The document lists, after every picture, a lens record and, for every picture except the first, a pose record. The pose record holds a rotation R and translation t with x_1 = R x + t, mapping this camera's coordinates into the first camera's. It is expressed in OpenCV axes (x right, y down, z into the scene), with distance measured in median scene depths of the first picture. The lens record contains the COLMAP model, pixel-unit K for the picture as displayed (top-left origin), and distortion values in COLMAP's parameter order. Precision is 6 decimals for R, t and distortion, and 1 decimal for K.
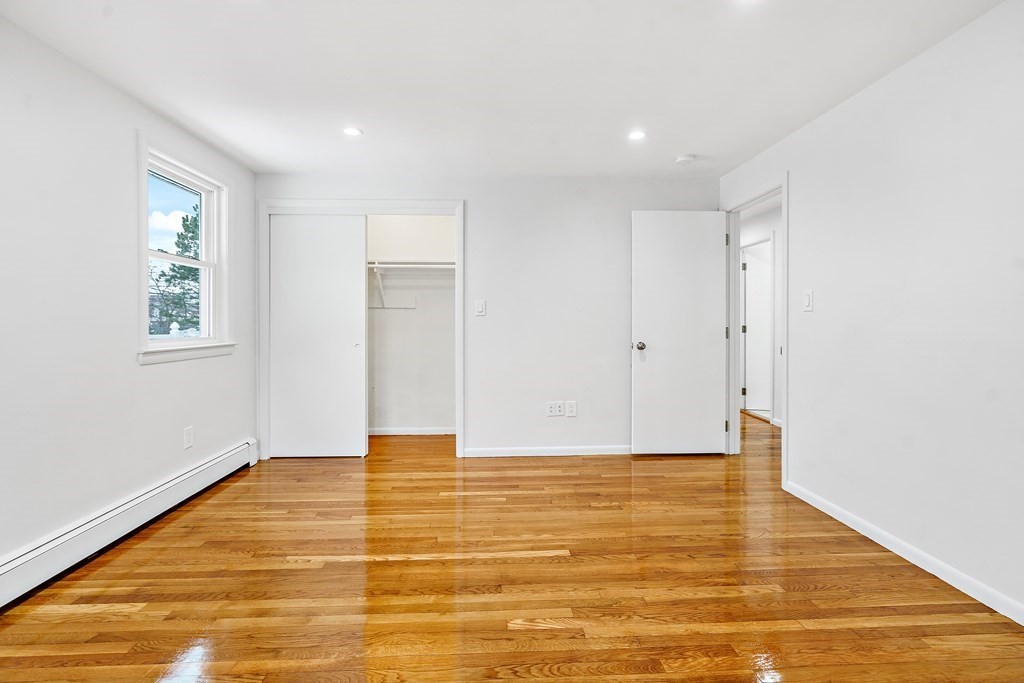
lens RADIAL K [[466.8, 0, 511.3], [0, 466.8, 326.7], [0, 0, 1]] dist [-0.003997, 0.000499]
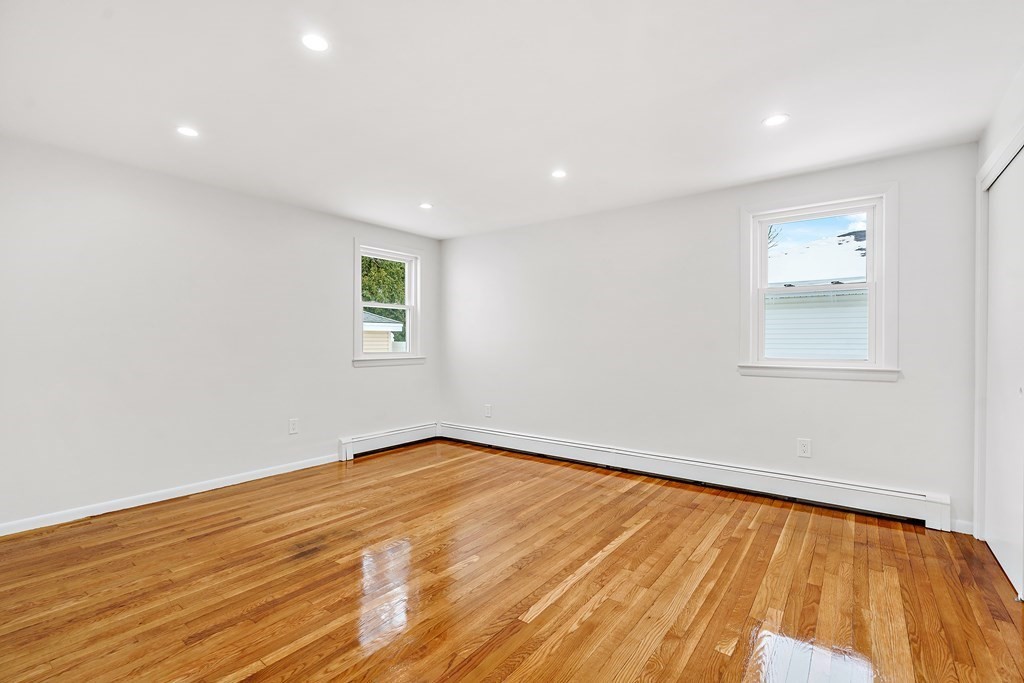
lens RADIAL K [[463.9, 0, 512.0], [0, 463.9, 341.5], [0, 0, 1]] dist [-0.002929, 0.000992]
pose [[-0.637188, 0.004268, -0.770697, 0.798008], [-0.007218, 0.999908, 0.011505, -0.029859], [0.770675, 0.012894, -0.637098, 1.544974]]
